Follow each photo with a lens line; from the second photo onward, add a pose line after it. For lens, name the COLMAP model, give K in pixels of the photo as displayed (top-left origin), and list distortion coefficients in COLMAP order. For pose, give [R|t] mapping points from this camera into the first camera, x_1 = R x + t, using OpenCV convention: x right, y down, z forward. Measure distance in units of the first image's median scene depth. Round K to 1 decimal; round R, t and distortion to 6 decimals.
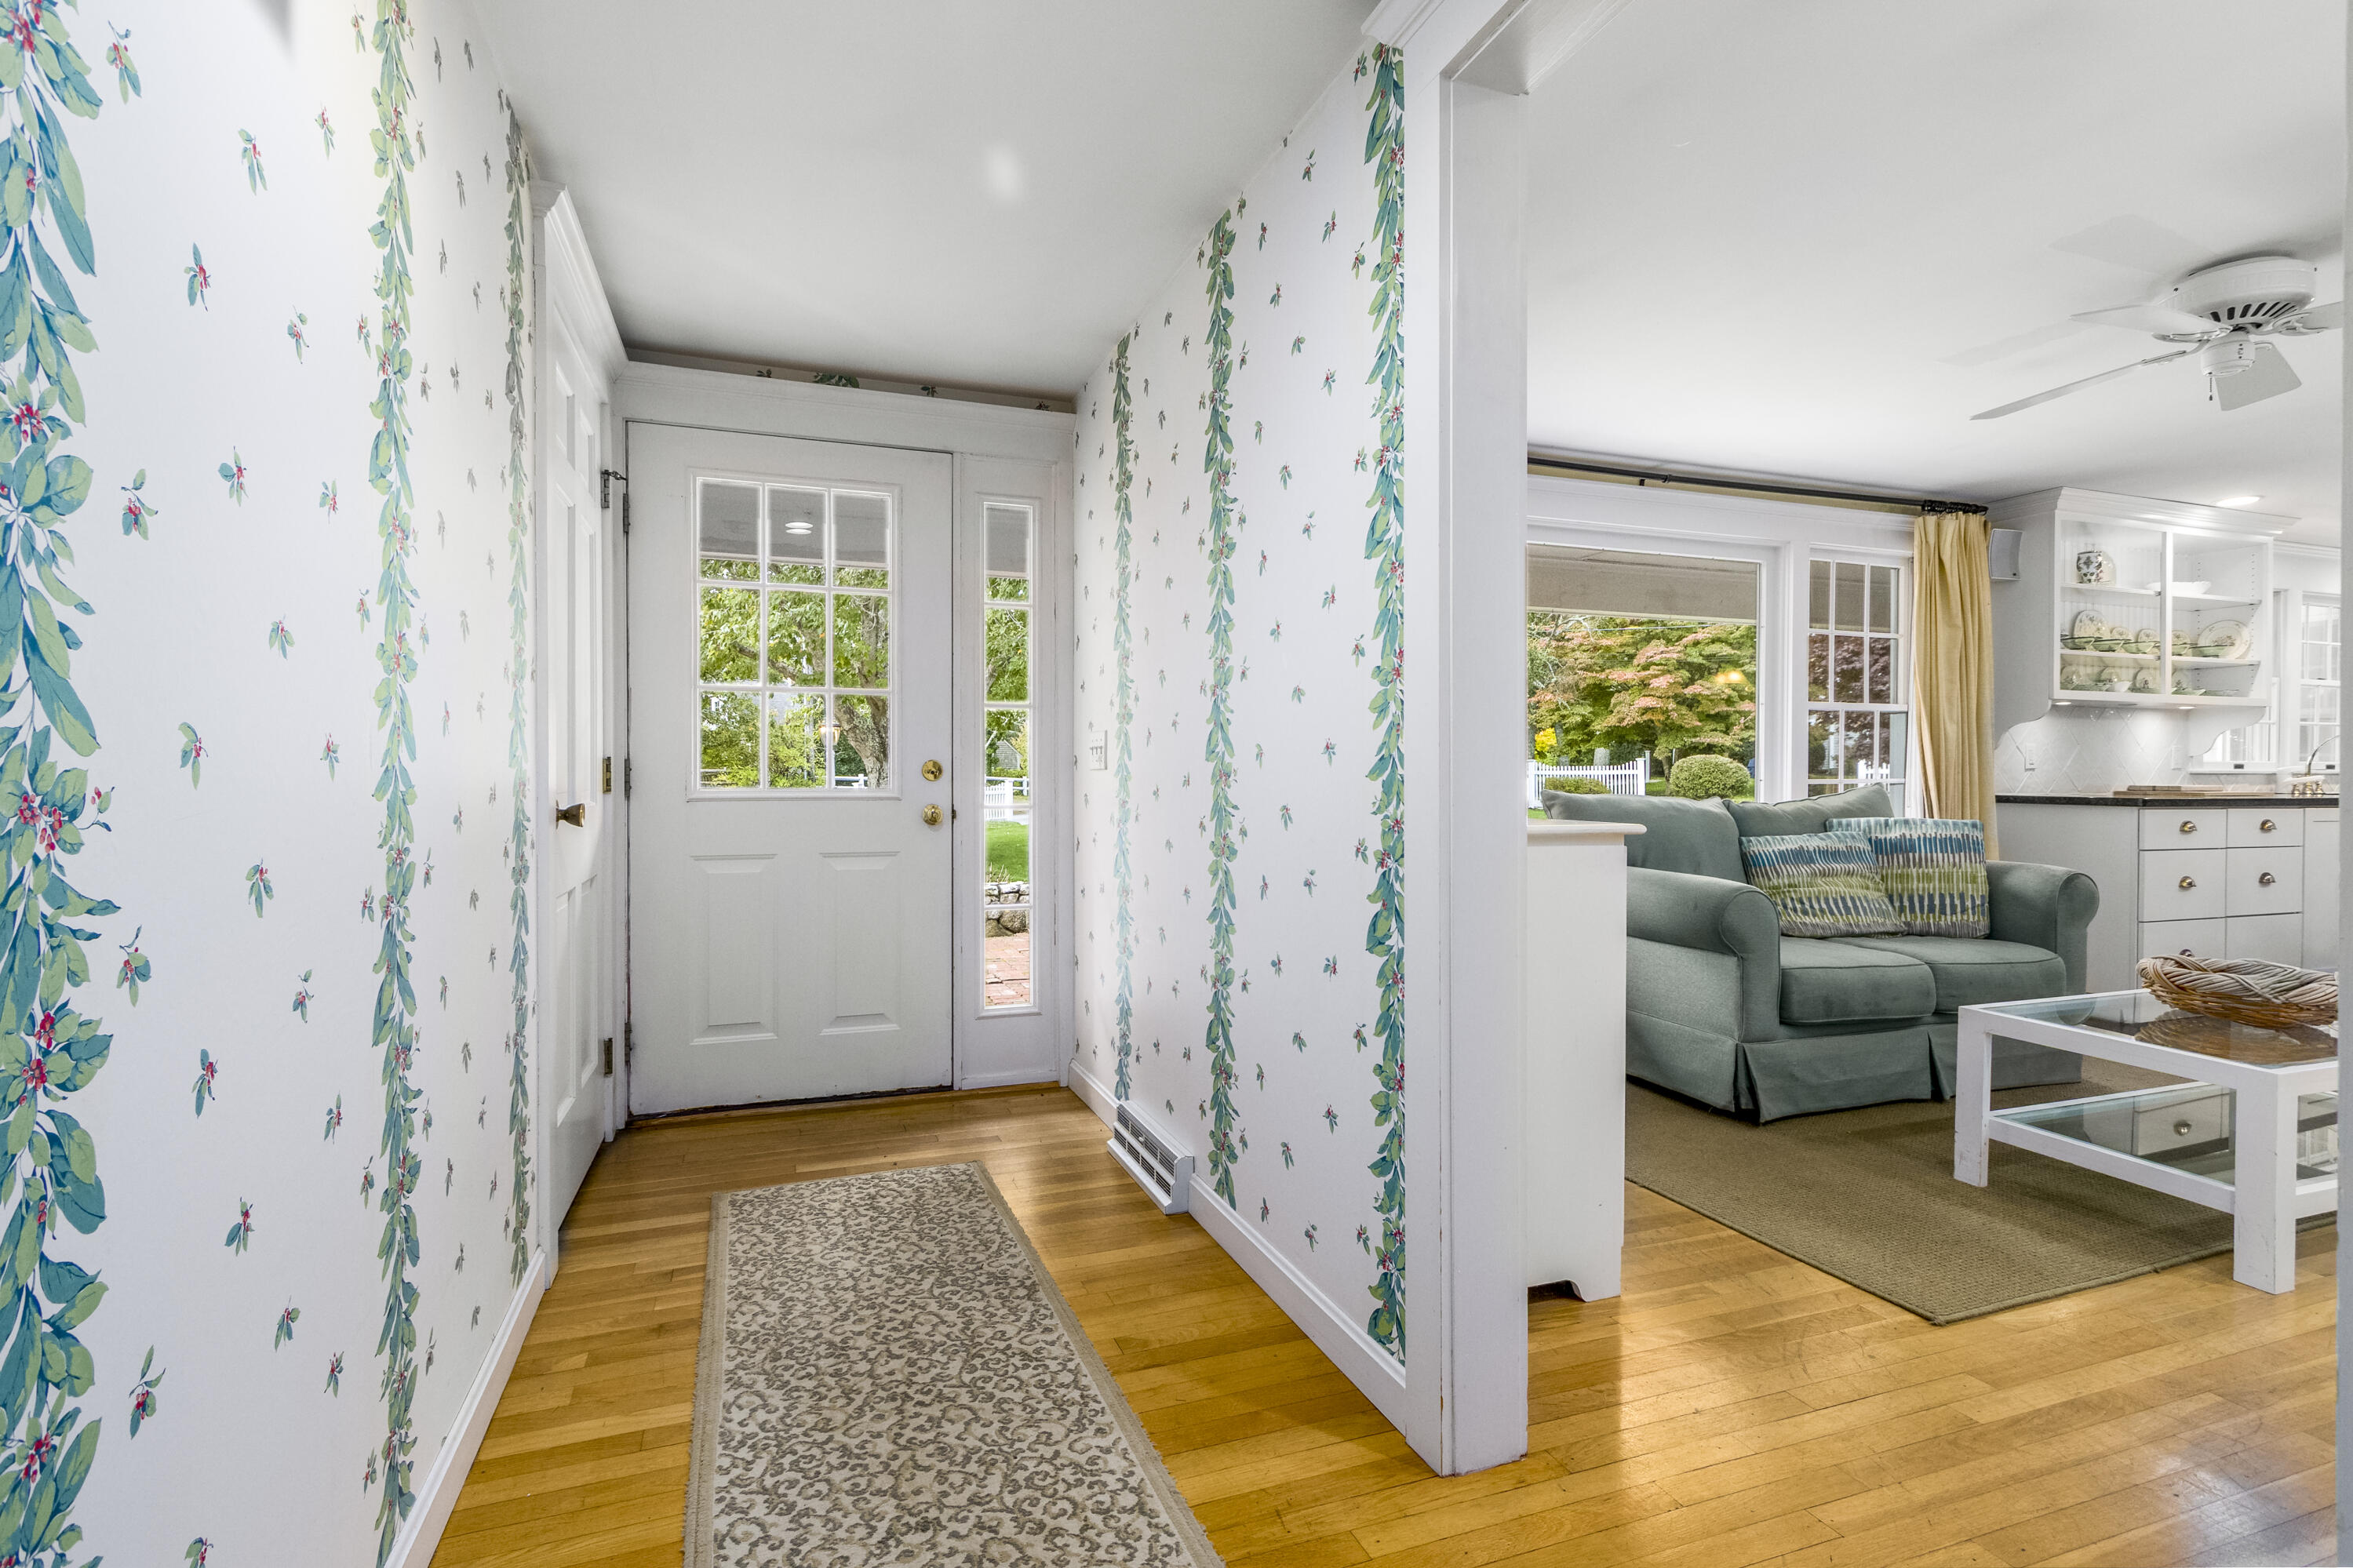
lens RADIAL K [[1099.7, 0, 1145.7], [0, 1099.7, 781.8], [0, 0, 1]] dist [0.000456, -0.000530]
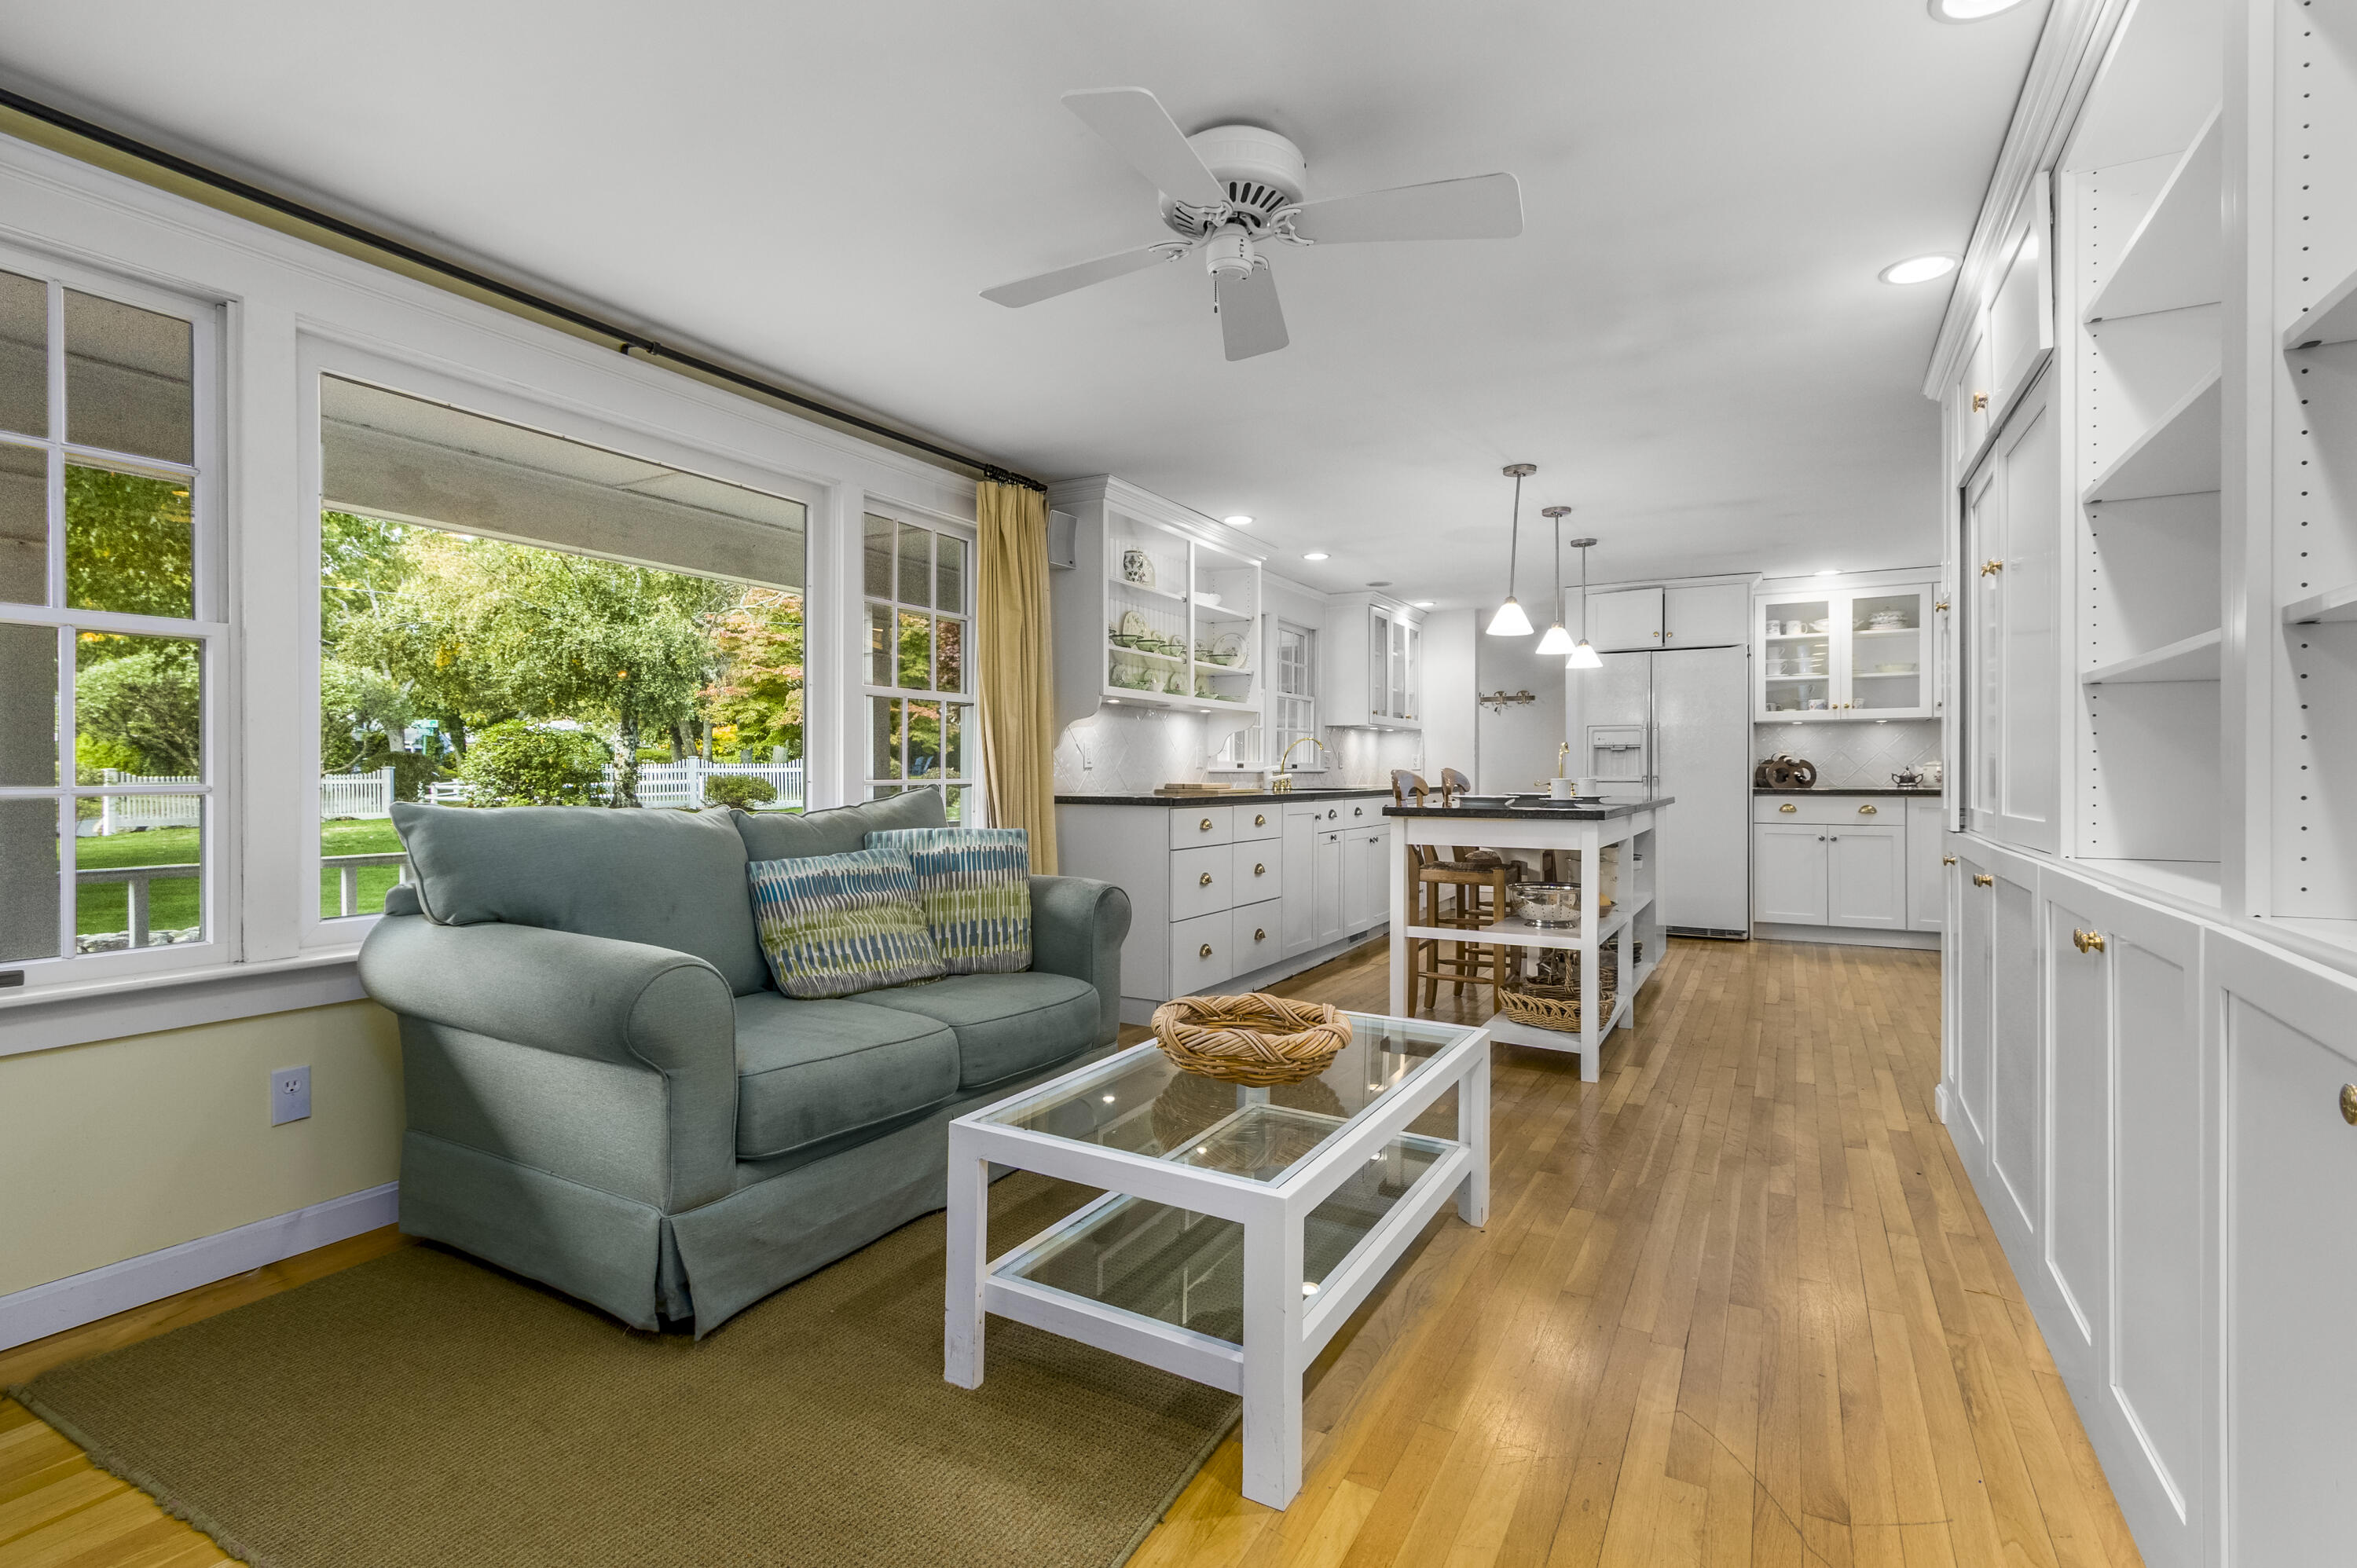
lens RADIAL K [[1083.8, 0, 1160.0], [0, 1083.8, 776.0], [0, 0, 1]] dist [0.002249, -0.000244]
pose [[0.758840, -0.003220, 0.651269, 0.264582], [0.005007, 0.999987, -0.000889, -0.003902], [-0.651258, 0.003936, 0.758846, 0.268285]]
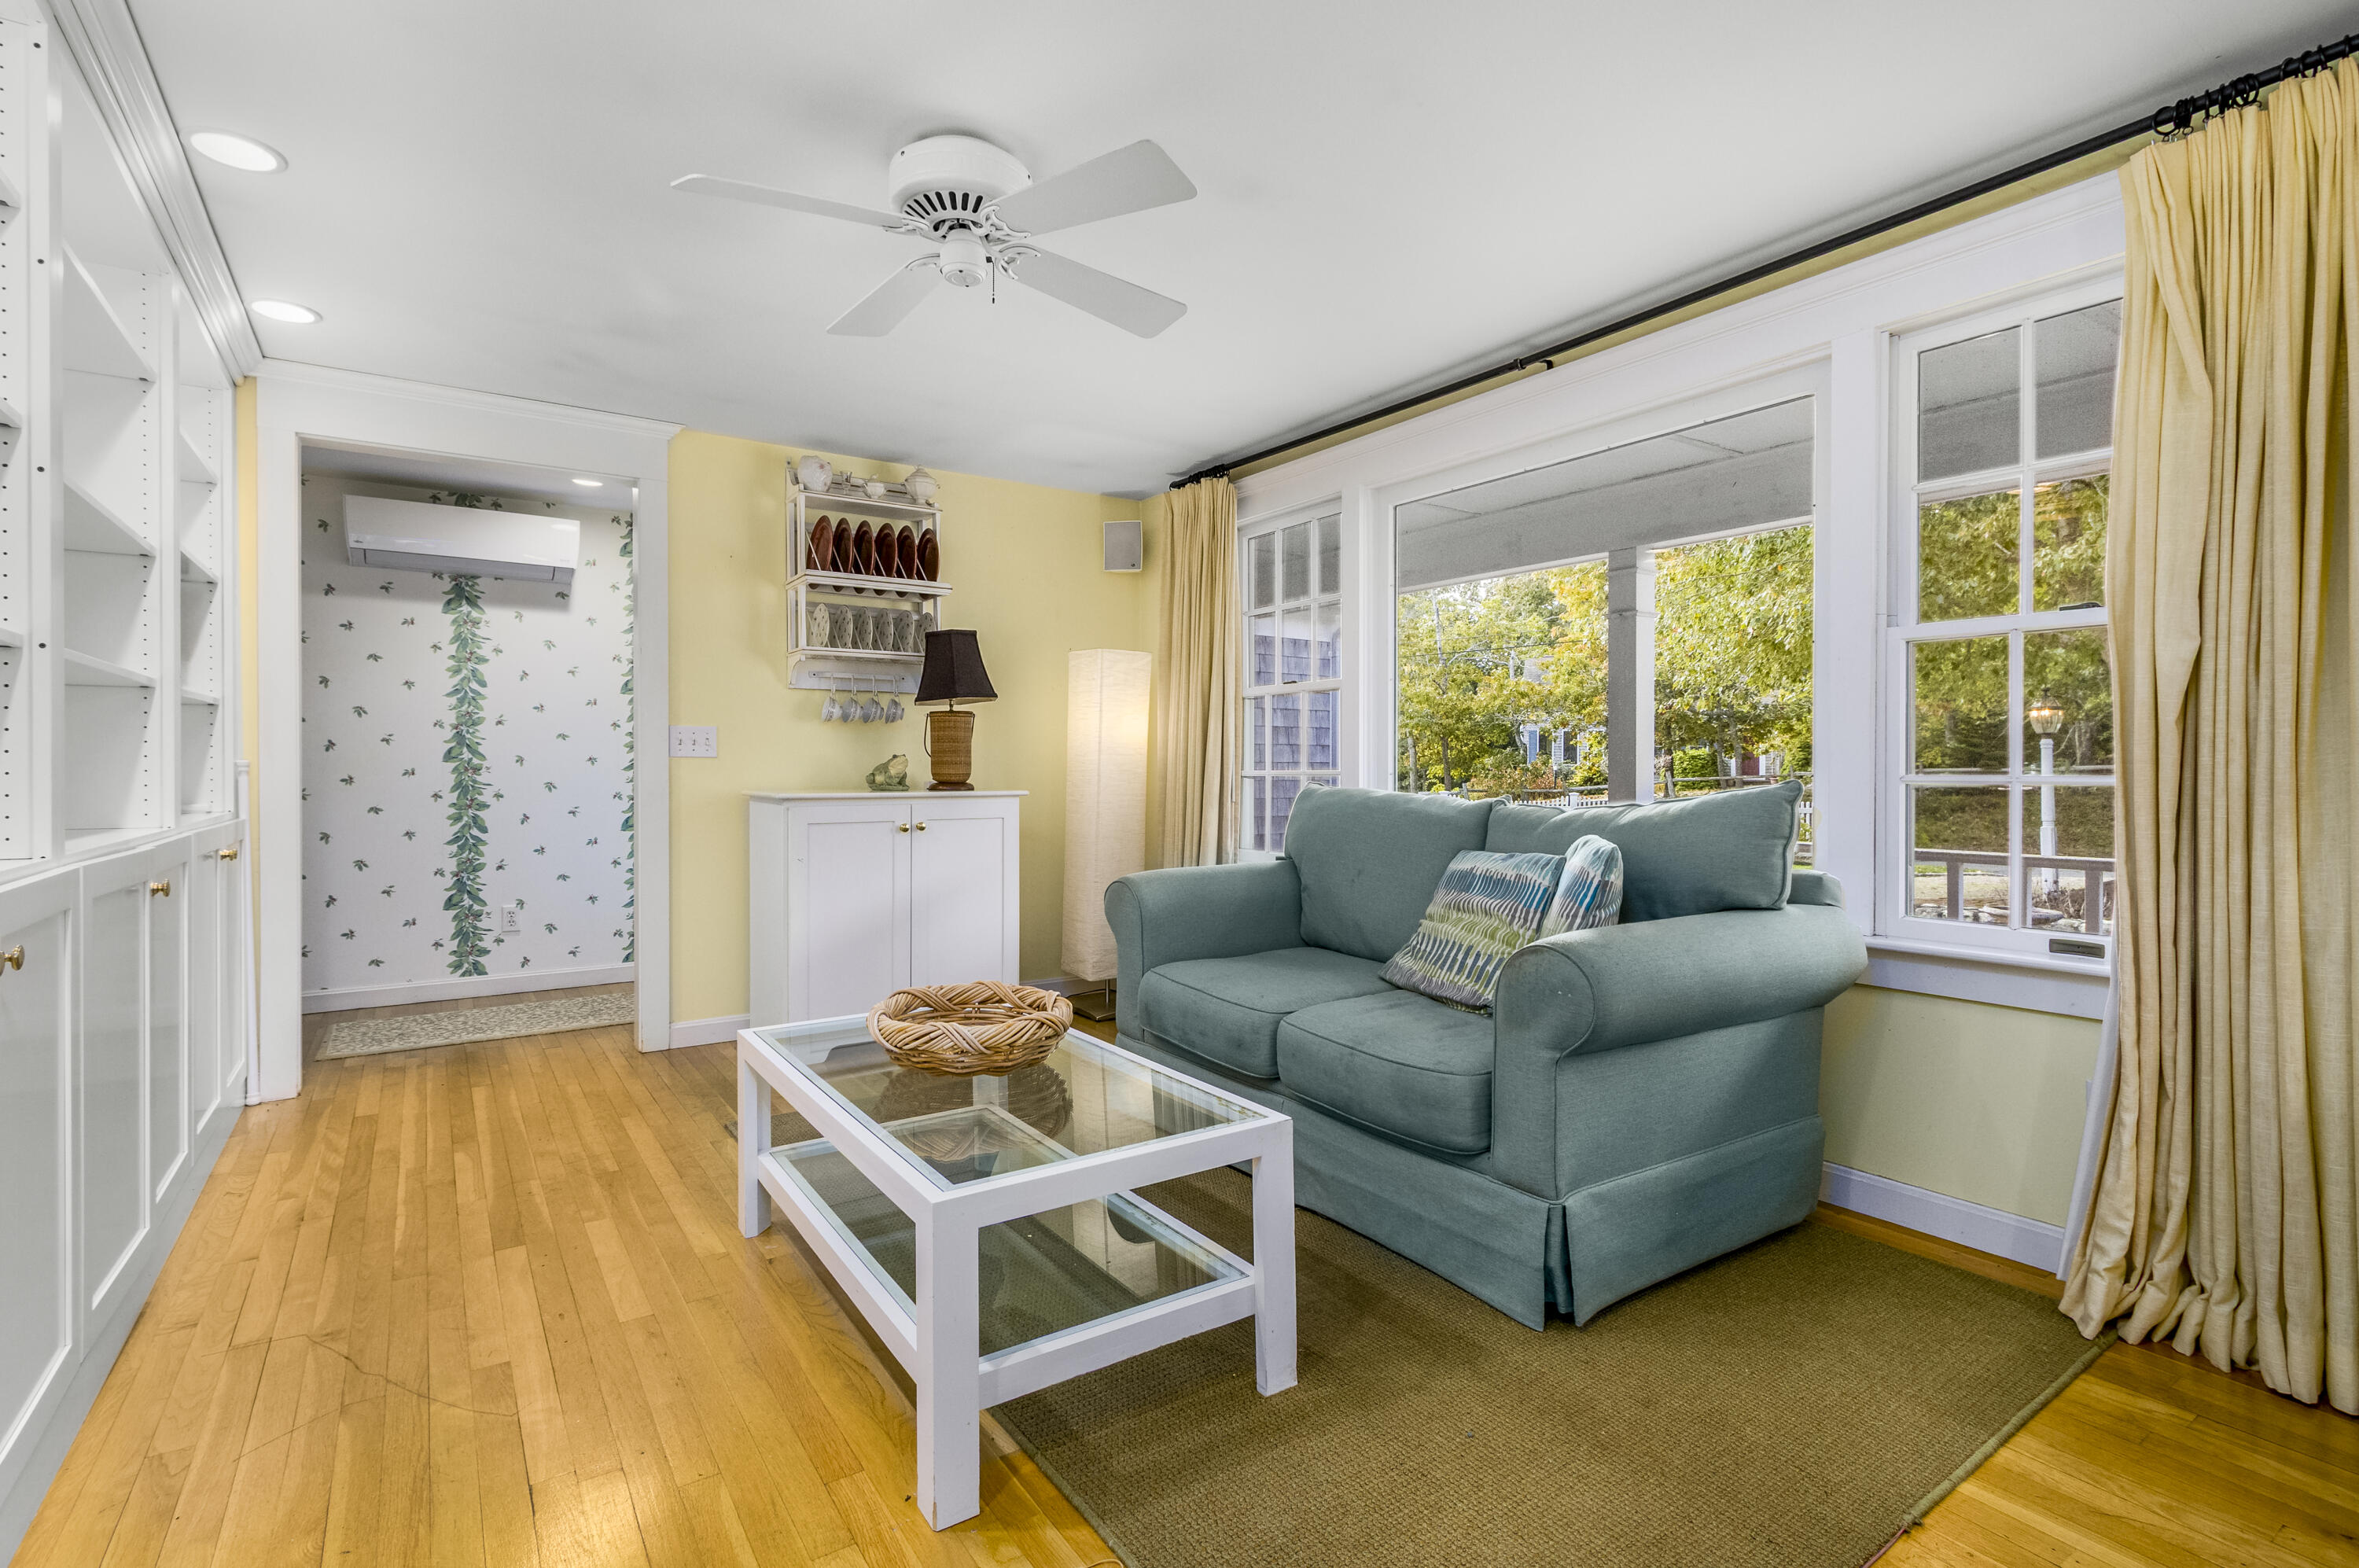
lens RADIAL K [[1111.5, 0, 1171.8], [0, 1111.5, 760.9], [0, 0, 1]] dist [0.000001, -0.000133]
pose [[0.249968, -0.001567, -0.968253, 1.104533], [-0.001599, 0.999997, -0.002031, -0.006802], [0.968253, 0.002056, 0.249965, 0.571701]]
